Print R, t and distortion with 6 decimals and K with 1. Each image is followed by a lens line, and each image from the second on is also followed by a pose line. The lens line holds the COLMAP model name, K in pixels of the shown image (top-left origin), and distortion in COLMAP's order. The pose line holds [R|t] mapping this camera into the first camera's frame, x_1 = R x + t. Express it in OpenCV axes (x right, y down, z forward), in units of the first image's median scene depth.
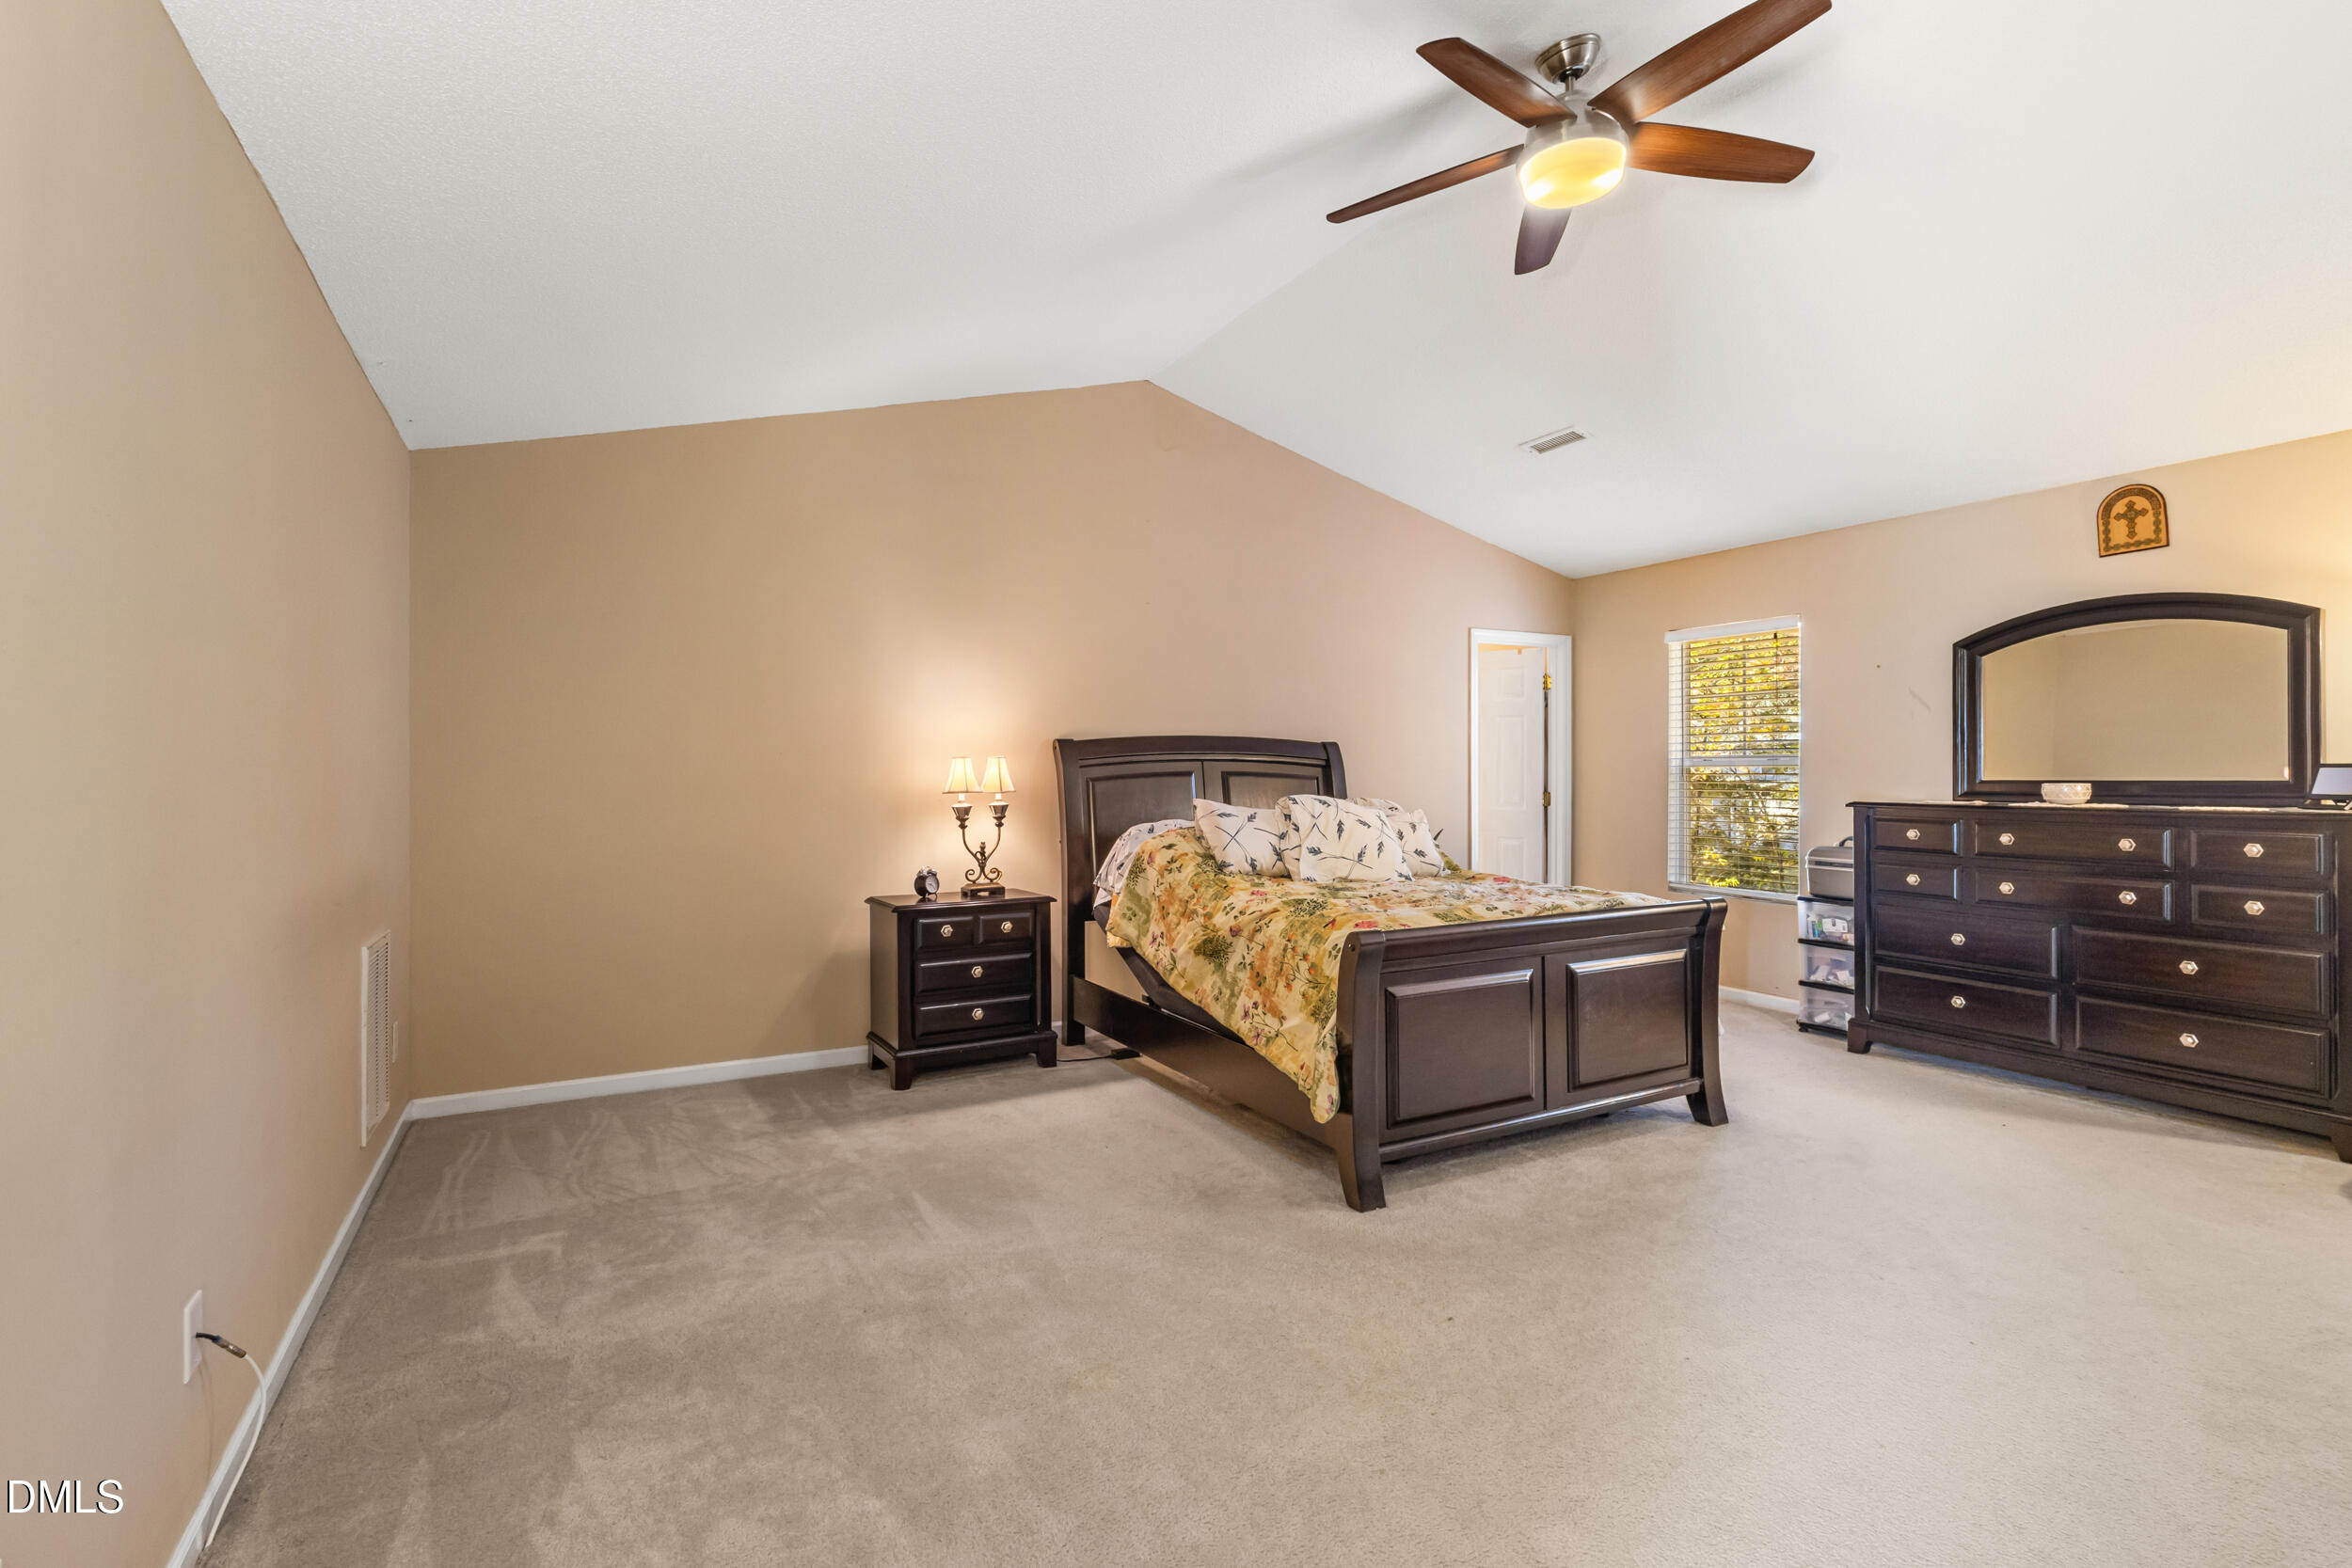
lens RADIAL K [[1081.7, 0, 1156.8], [0, 1081.7, 772.5], [0, 0, 1]] dist [0.007054, -0.000312]
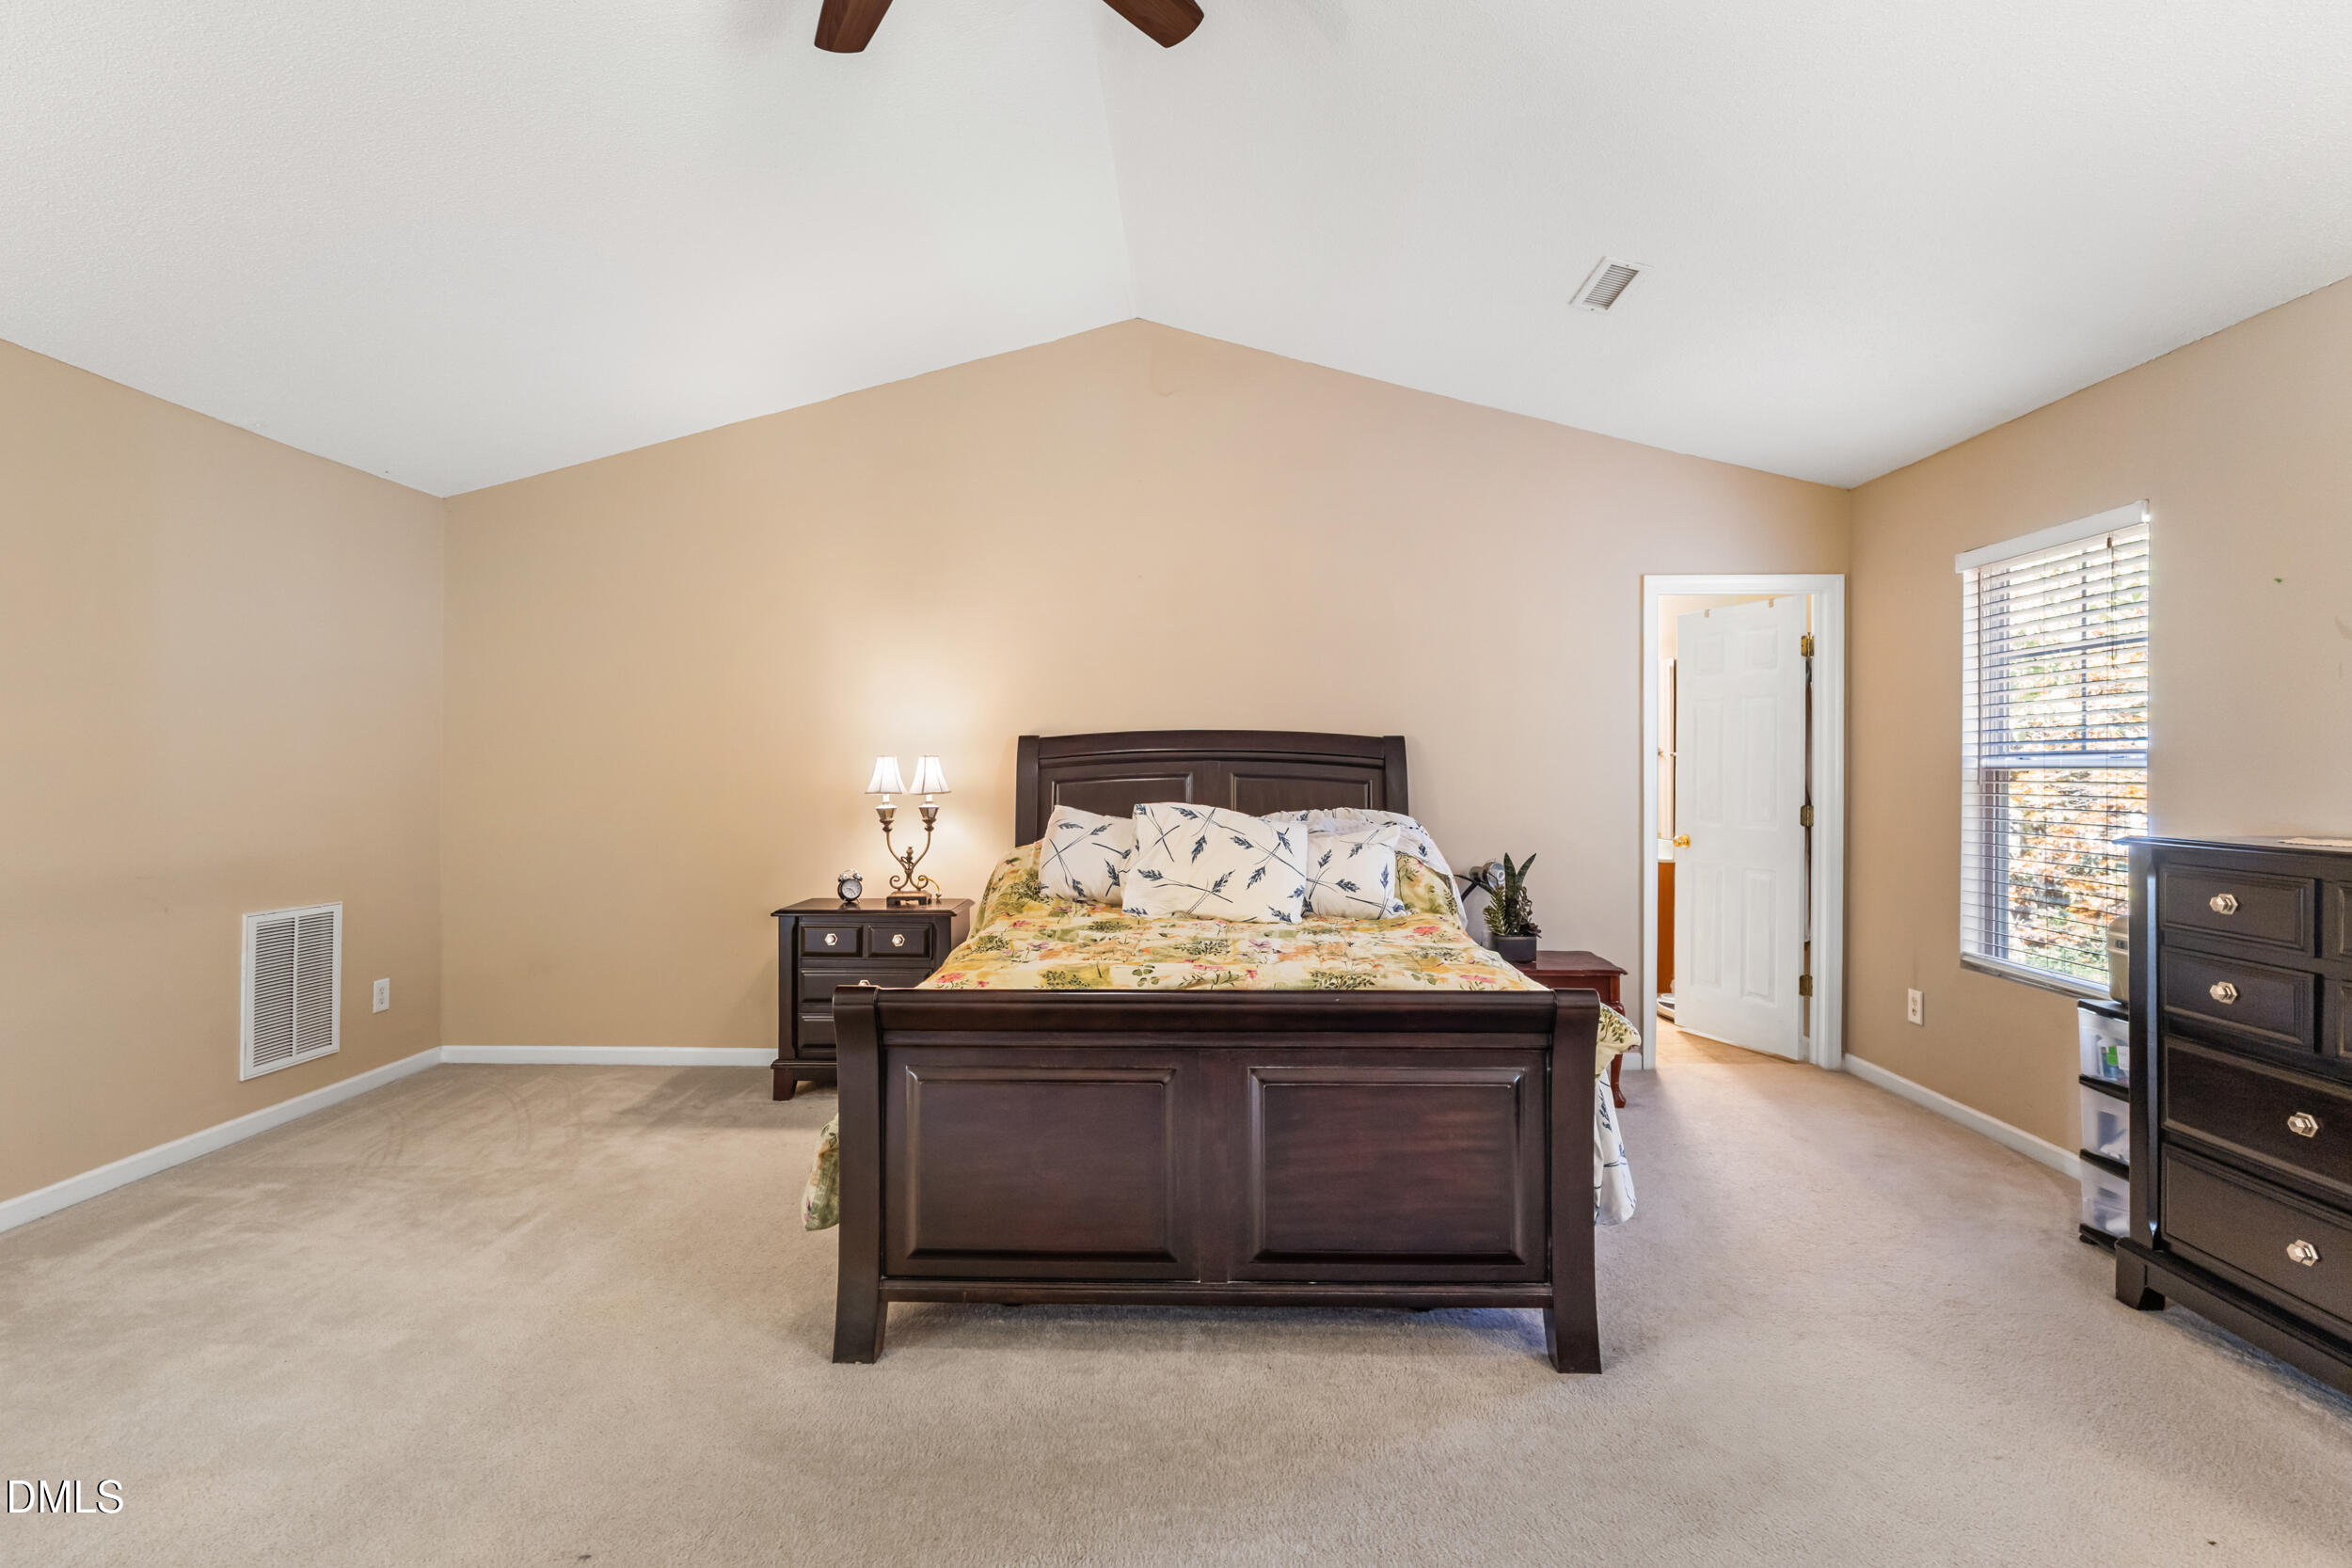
lens RADIAL K [[1081.7, 0, 1181.3], [0, 1081.7, 768.0], [0, 0, 1]] dist [0.007054, -0.000312]
pose [[0.871767, 0.003707, -0.489907, 0.543776], [-0.005744, 0.999980, -0.002655, -0.002790], [0.489887, 0.005129, 0.871771, 0.328936]]
